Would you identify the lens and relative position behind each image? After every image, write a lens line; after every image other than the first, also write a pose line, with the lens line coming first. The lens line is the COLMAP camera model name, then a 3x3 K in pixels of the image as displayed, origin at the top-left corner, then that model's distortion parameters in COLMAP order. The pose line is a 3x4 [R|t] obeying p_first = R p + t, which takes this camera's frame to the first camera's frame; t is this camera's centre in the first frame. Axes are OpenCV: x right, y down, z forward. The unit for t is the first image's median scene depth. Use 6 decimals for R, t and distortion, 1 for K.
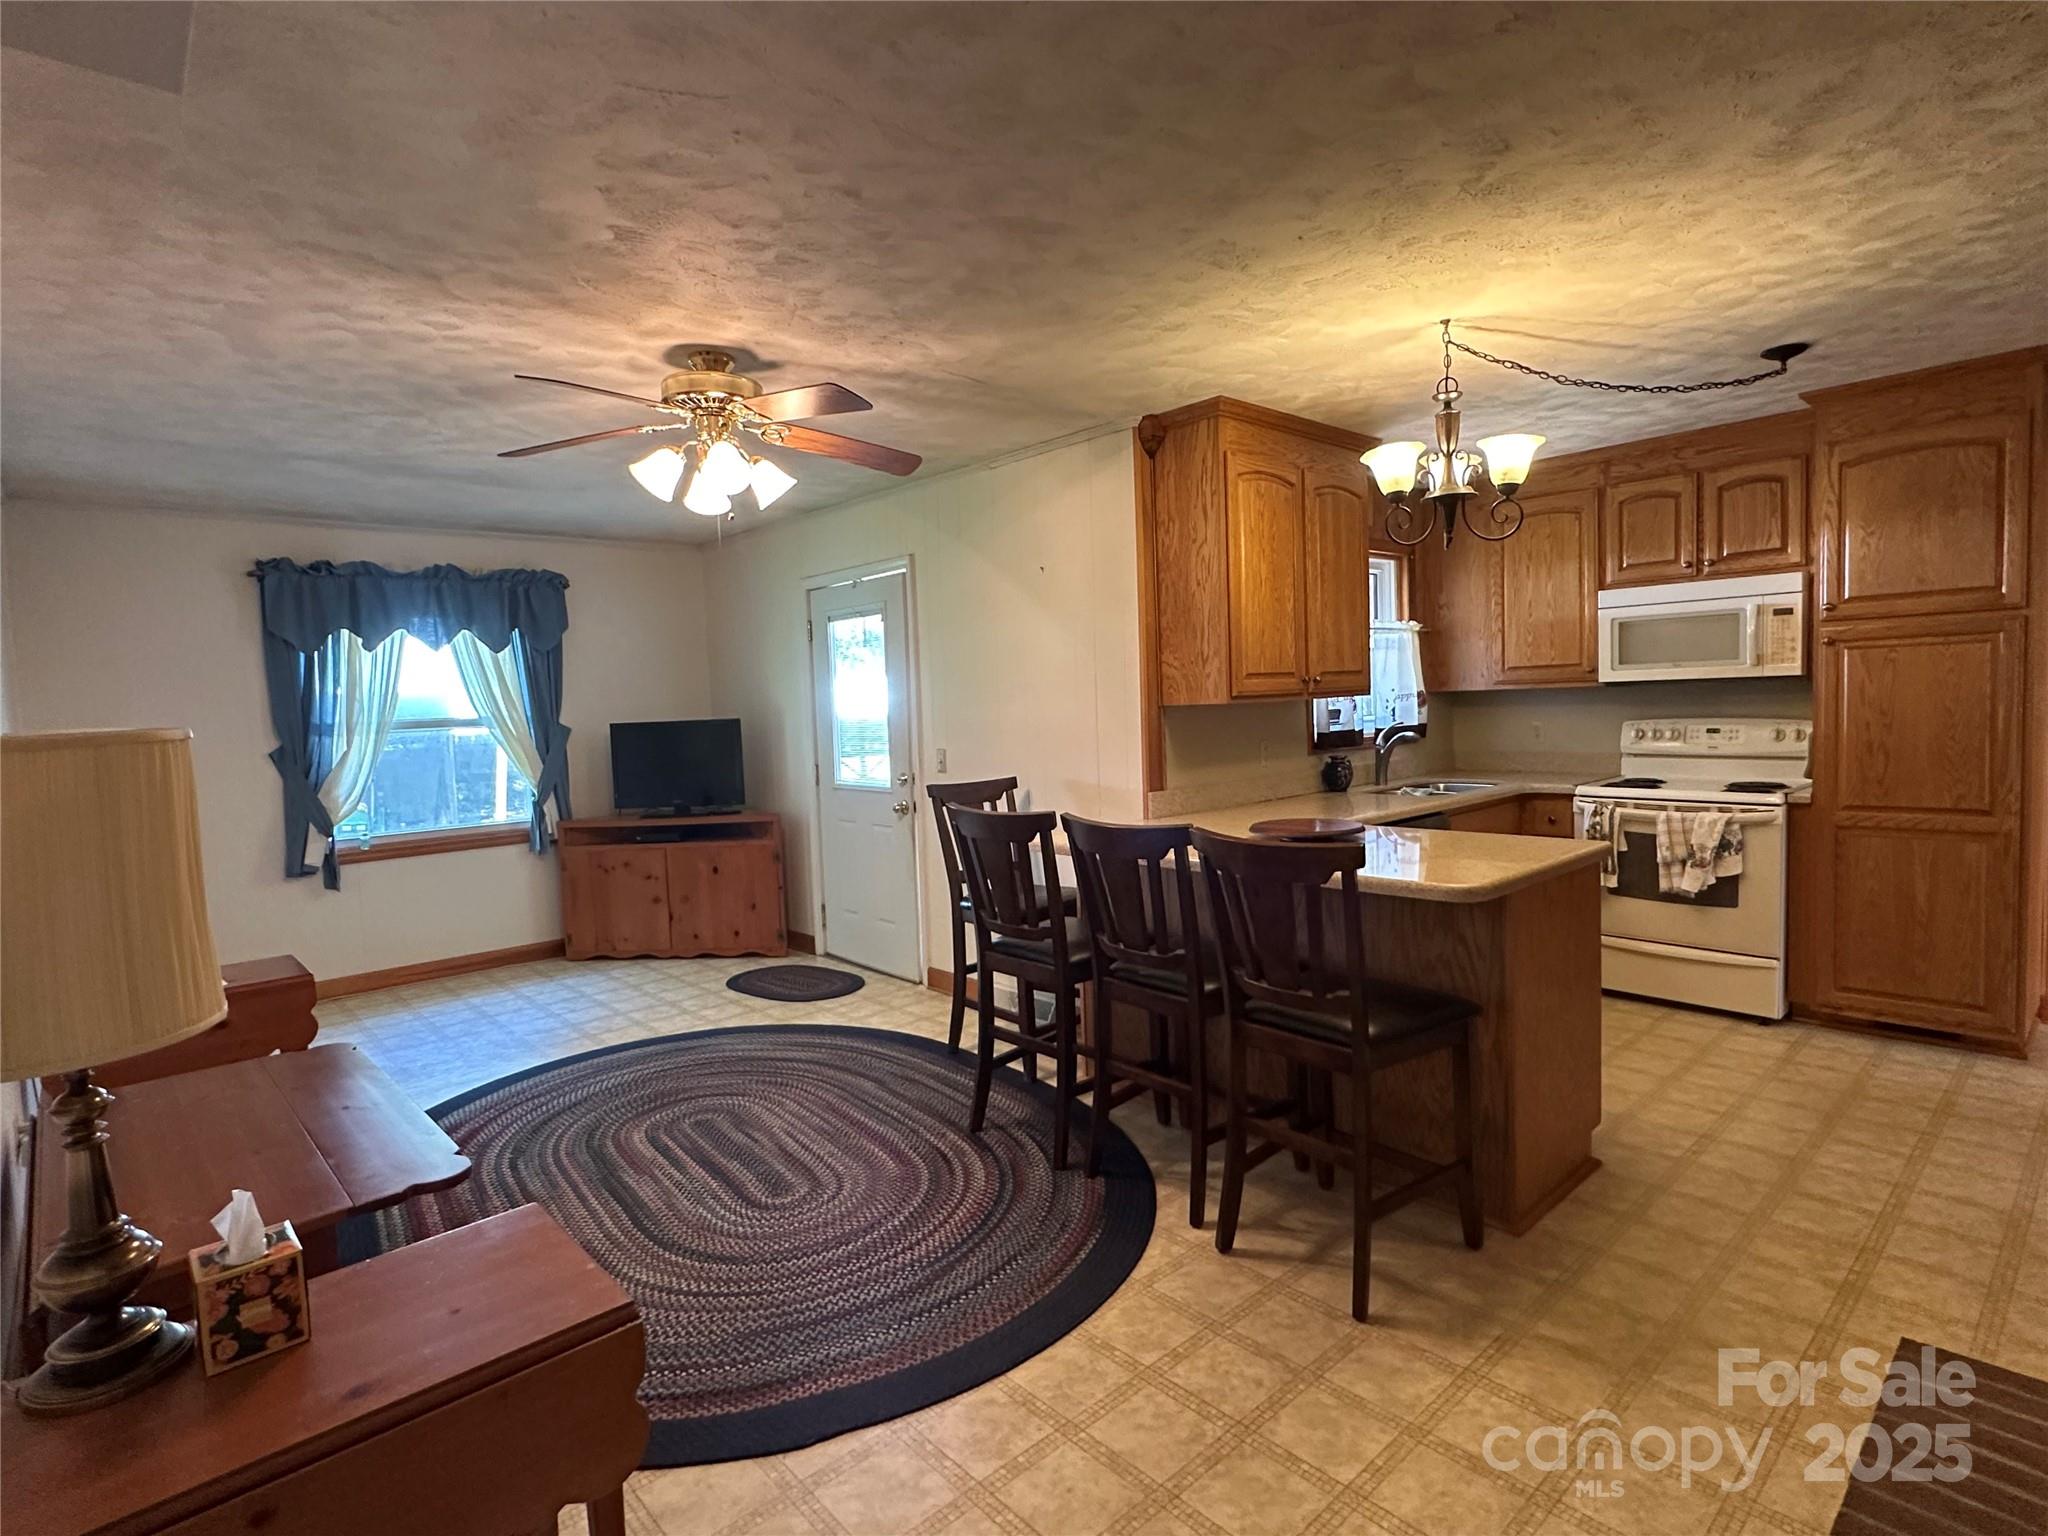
lens RADIAL K [[1052.3, 0, 1020.8], [0, 1052.3, 769.0], [0, 0, 1]] dist [-0.003352, 0.002624]
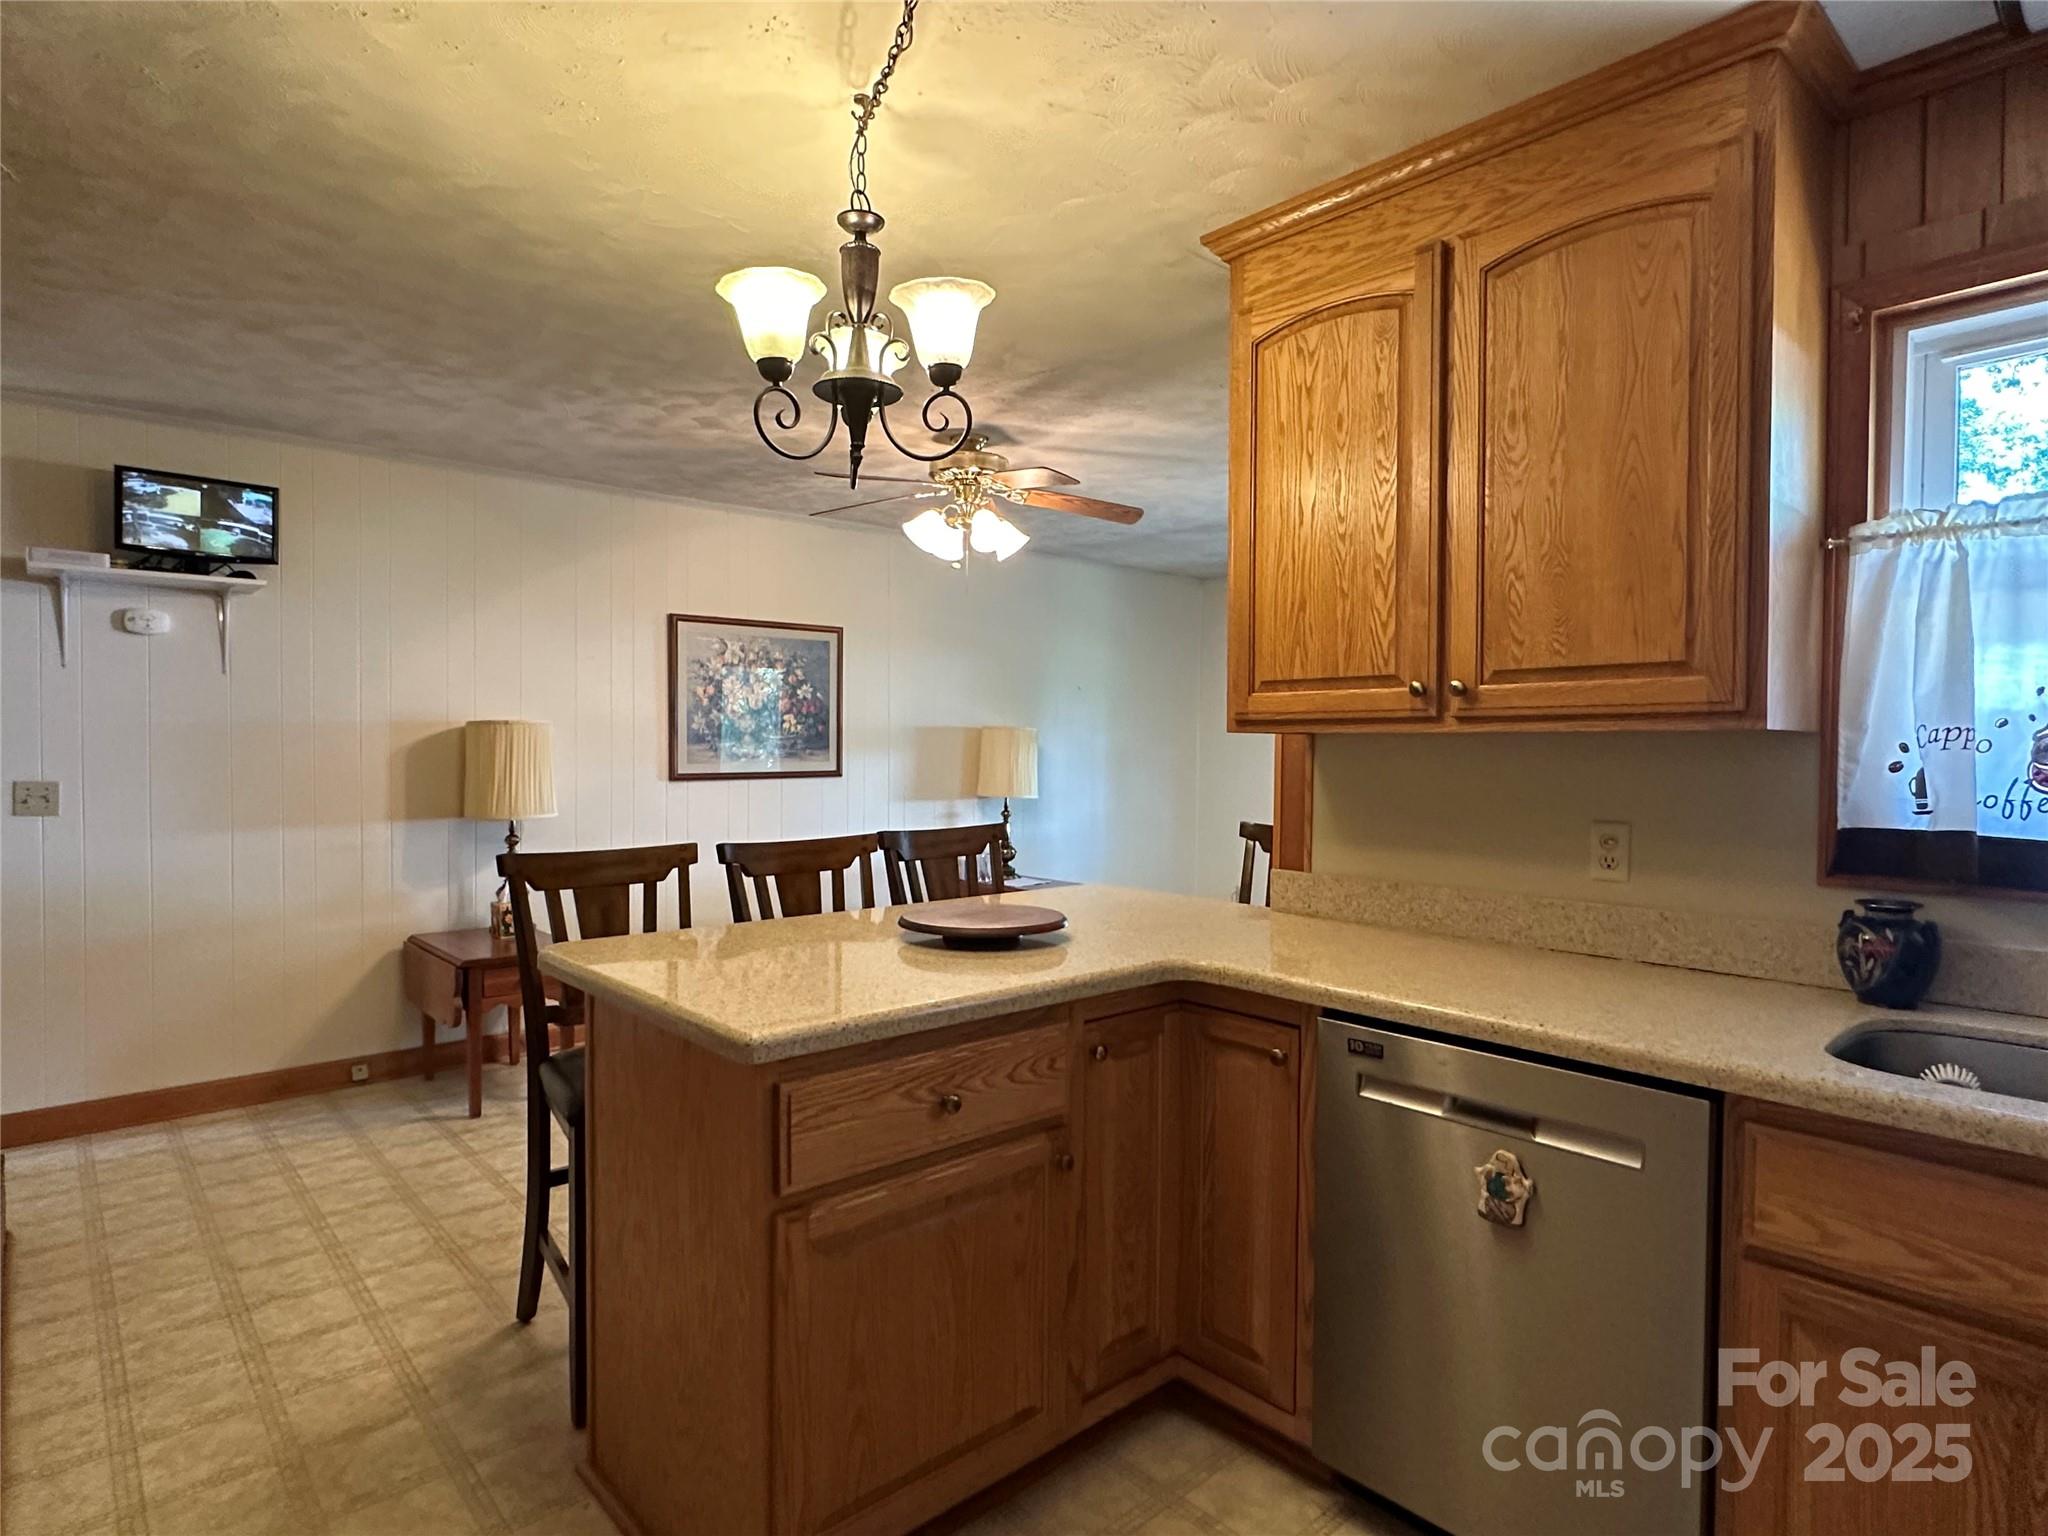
lens RADIAL K [[1115.8, 0, 1020.6], [0, 1115.8, 763.6], [0, 0, 1]] dist [-0.004842, 0.002222]
pose [[-0.019212, 0.057110, -0.998183, 0.766653], [-0.073040, 0.995620, 0.058369, -0.066646], [0.997144, 0.074028, -0.014957, 0.815612]]
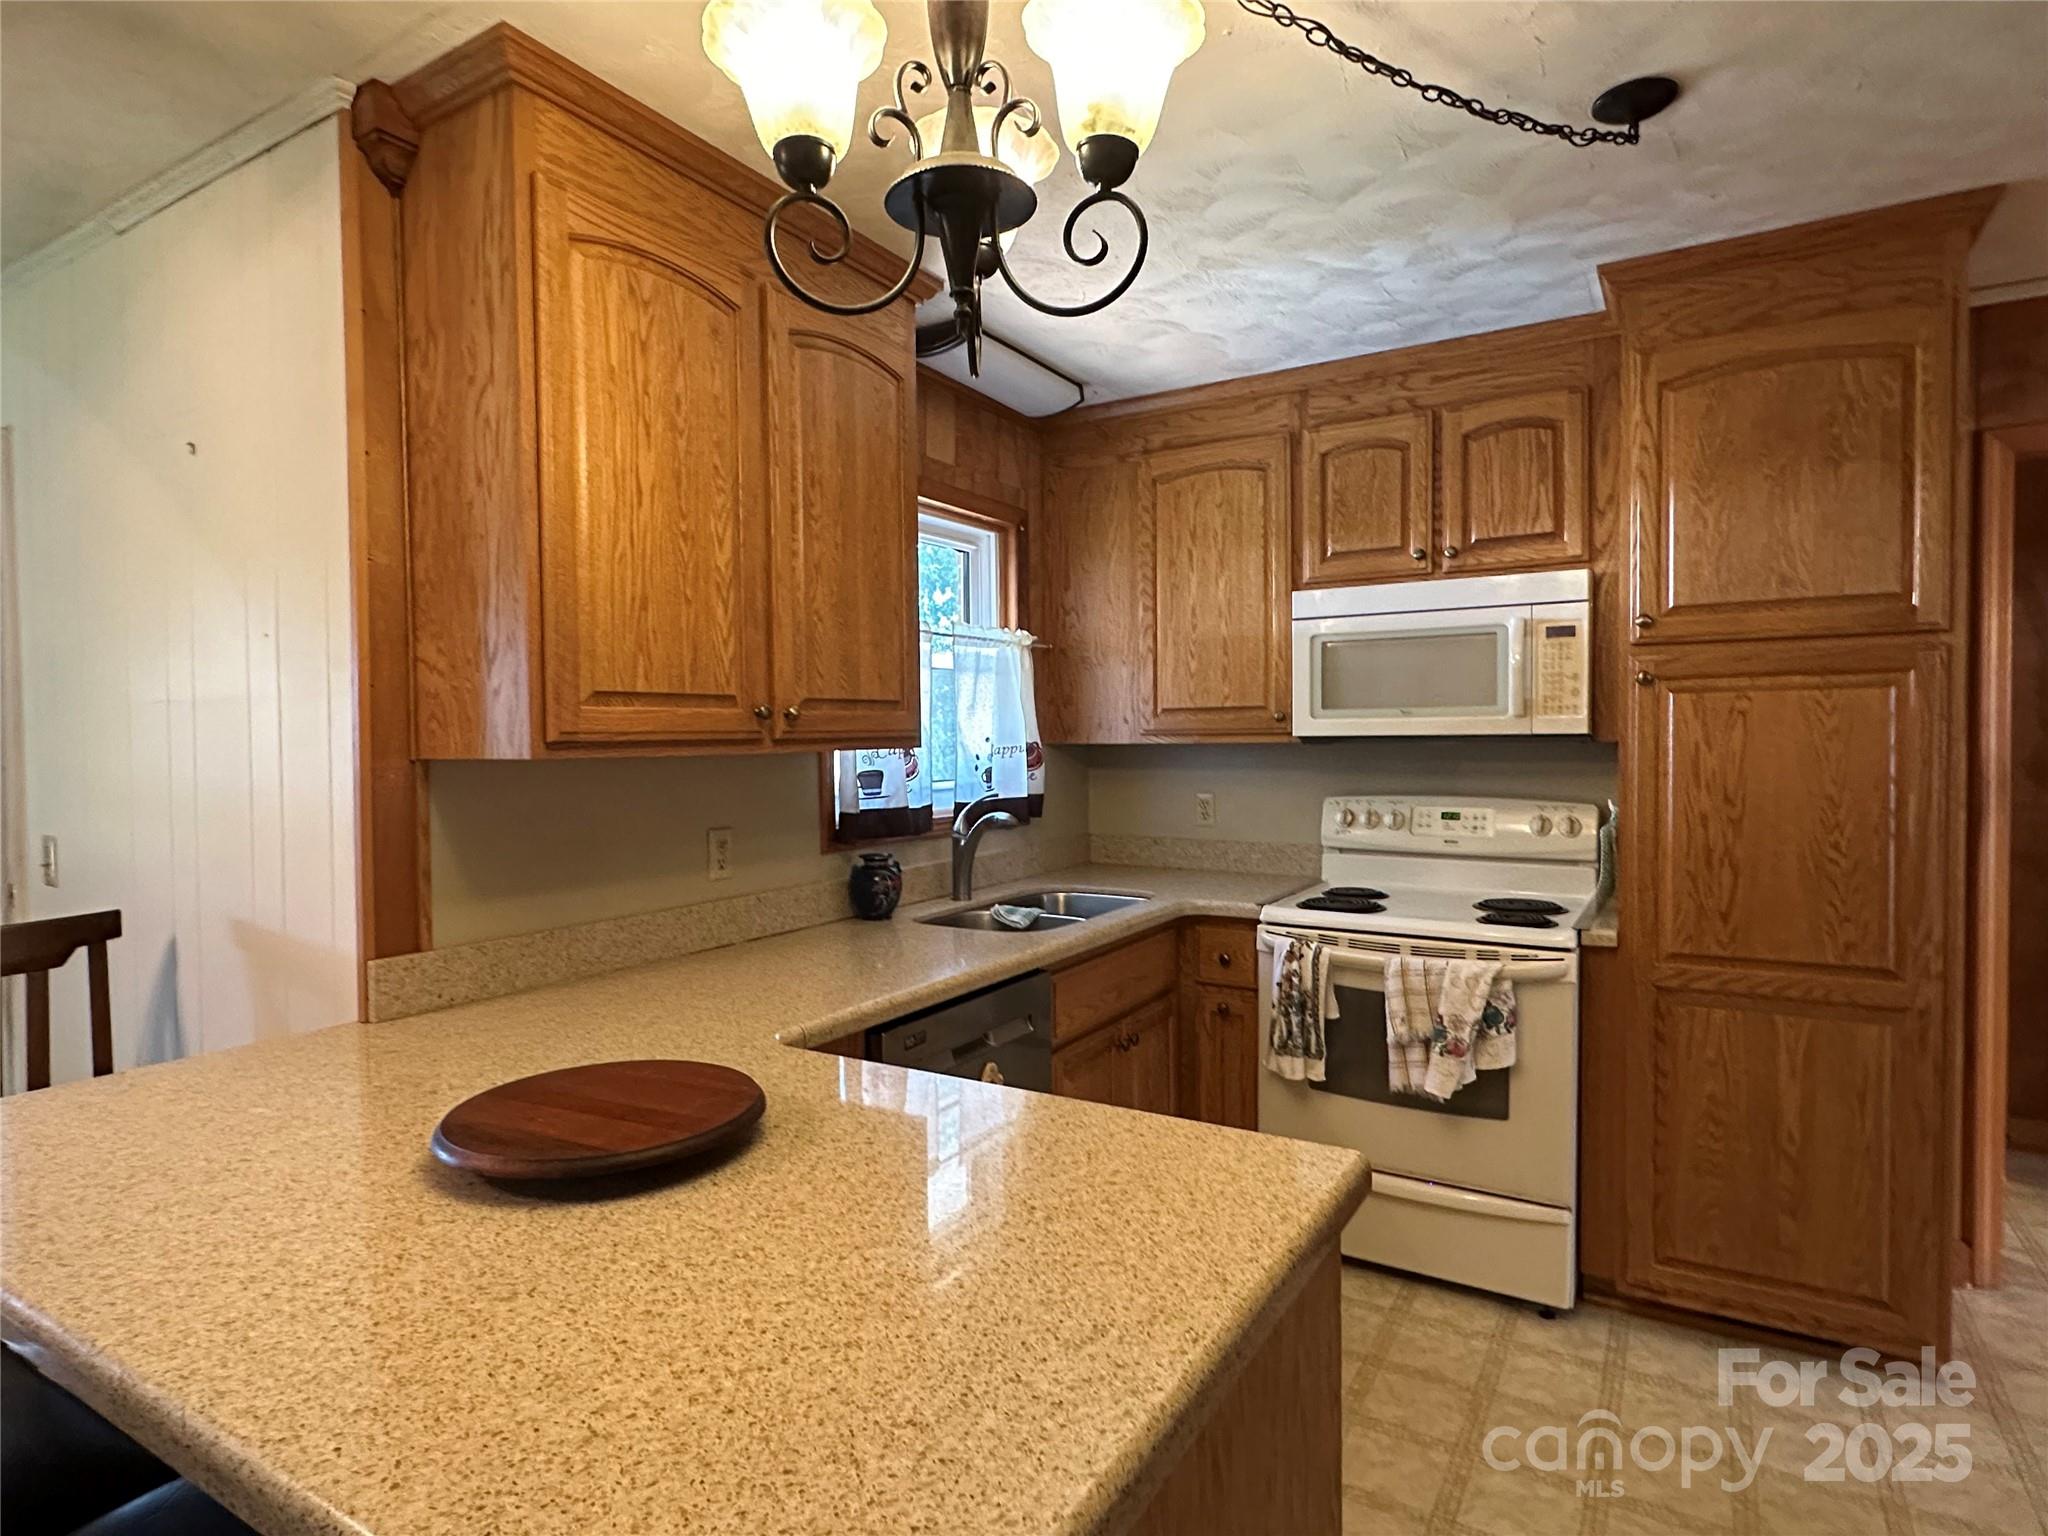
lens RADIAL K [[1115.8, 0, 1020.7], [0, 1115.8, 767.7], [0, 0, 1]] dist [-0.004842, 0.002222]
pose [[0.959423, 0.021554, 0.281145, 0.236860], [-0.008911, 0.998894, -0.046171, -0.036011], [-0.281830, 0.041792, 0.958554, 0.466972]]
